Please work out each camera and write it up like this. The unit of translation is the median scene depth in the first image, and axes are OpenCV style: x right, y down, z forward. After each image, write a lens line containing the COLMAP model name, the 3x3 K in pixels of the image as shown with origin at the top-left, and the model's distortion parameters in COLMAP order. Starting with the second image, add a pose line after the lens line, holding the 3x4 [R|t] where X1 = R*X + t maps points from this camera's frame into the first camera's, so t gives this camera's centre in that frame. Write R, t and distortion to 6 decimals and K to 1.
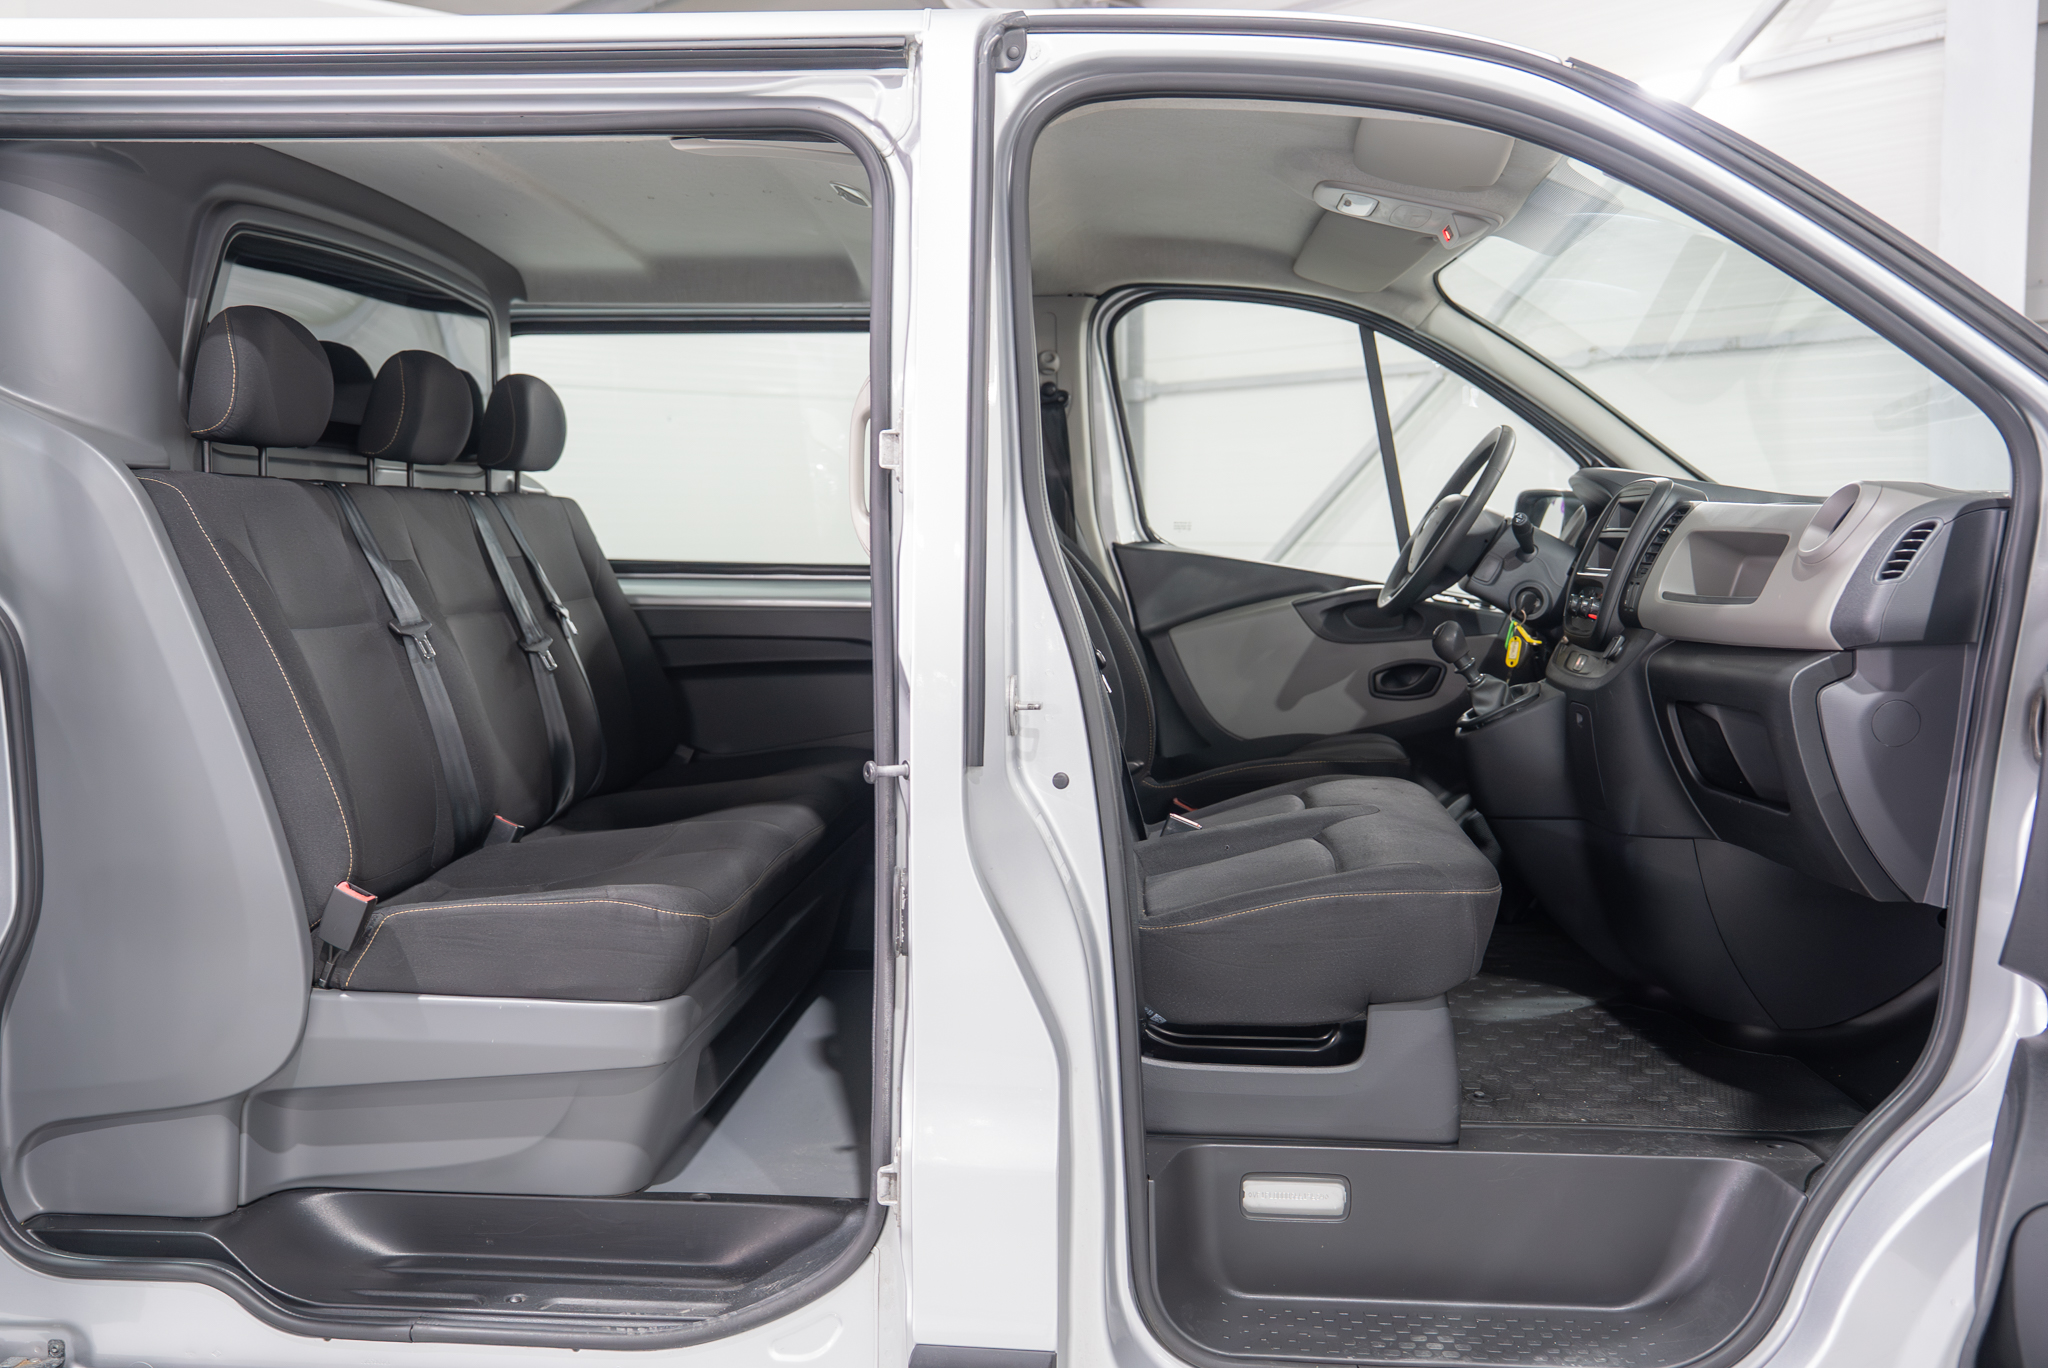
lens RADIAL K [[1974.7, 0, 1024.2], [0, 1974.7, 690.6], [0, 0, 1]] dist [0.022431, 0.000000]
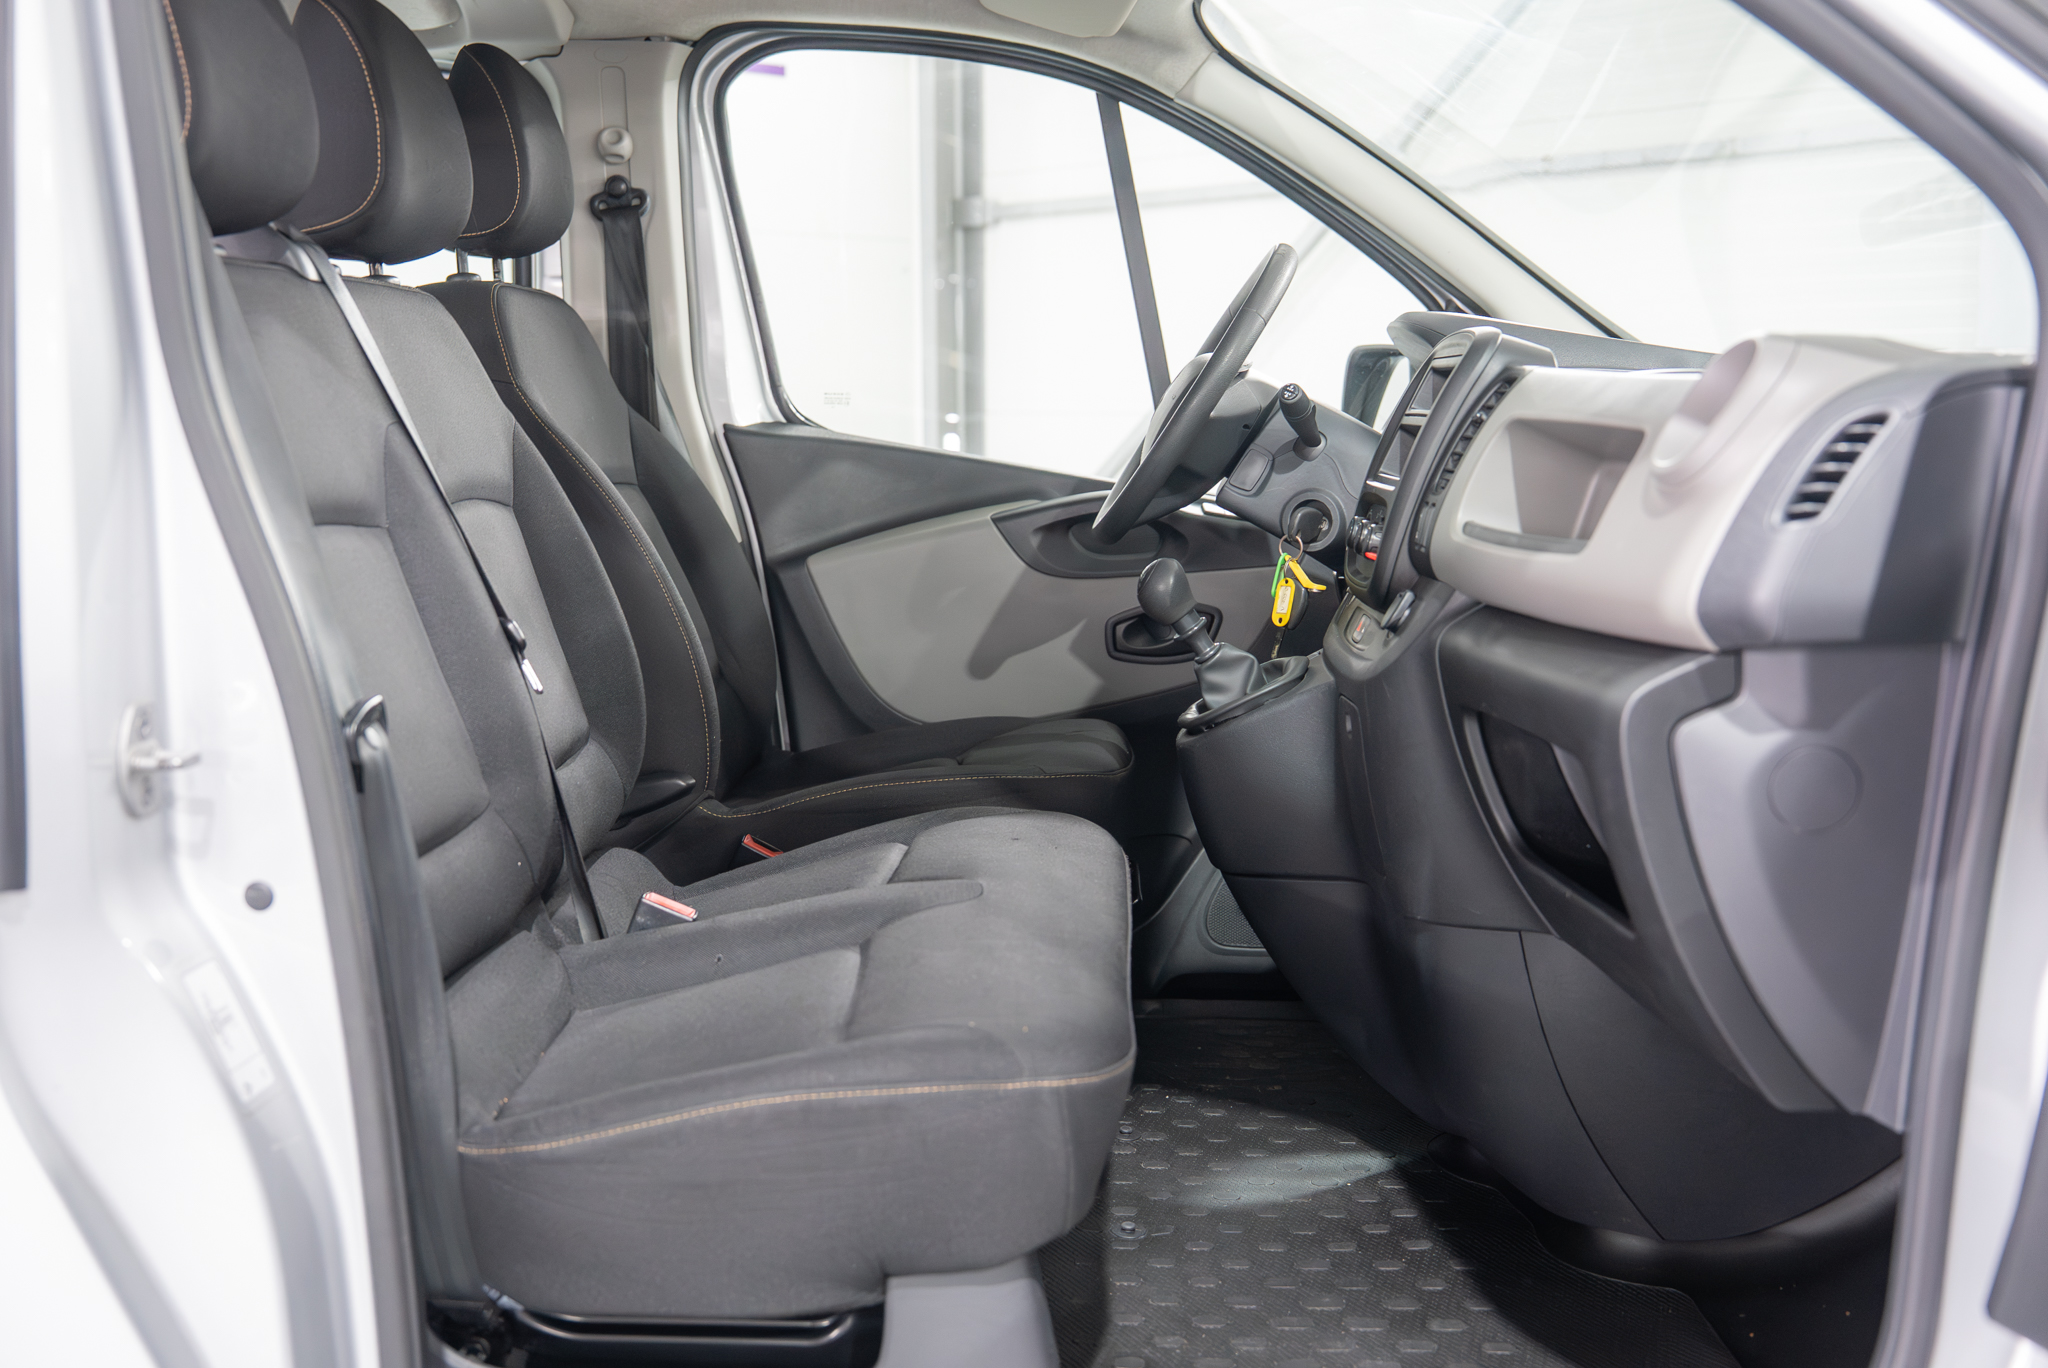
lens RADIAL K [[2315.5, 0, 1023.3], [0, 2315.5, 680.3], [0, 0, 1]] dist [0.068048, 0.000000]
pose [[0.999463, -0.001114, 0.032736, 0.147845], [-0.000314, 0.999050, 0.043586, -0.028783], [-0.032754, -0.043573, 0.998513, 0.273203]]
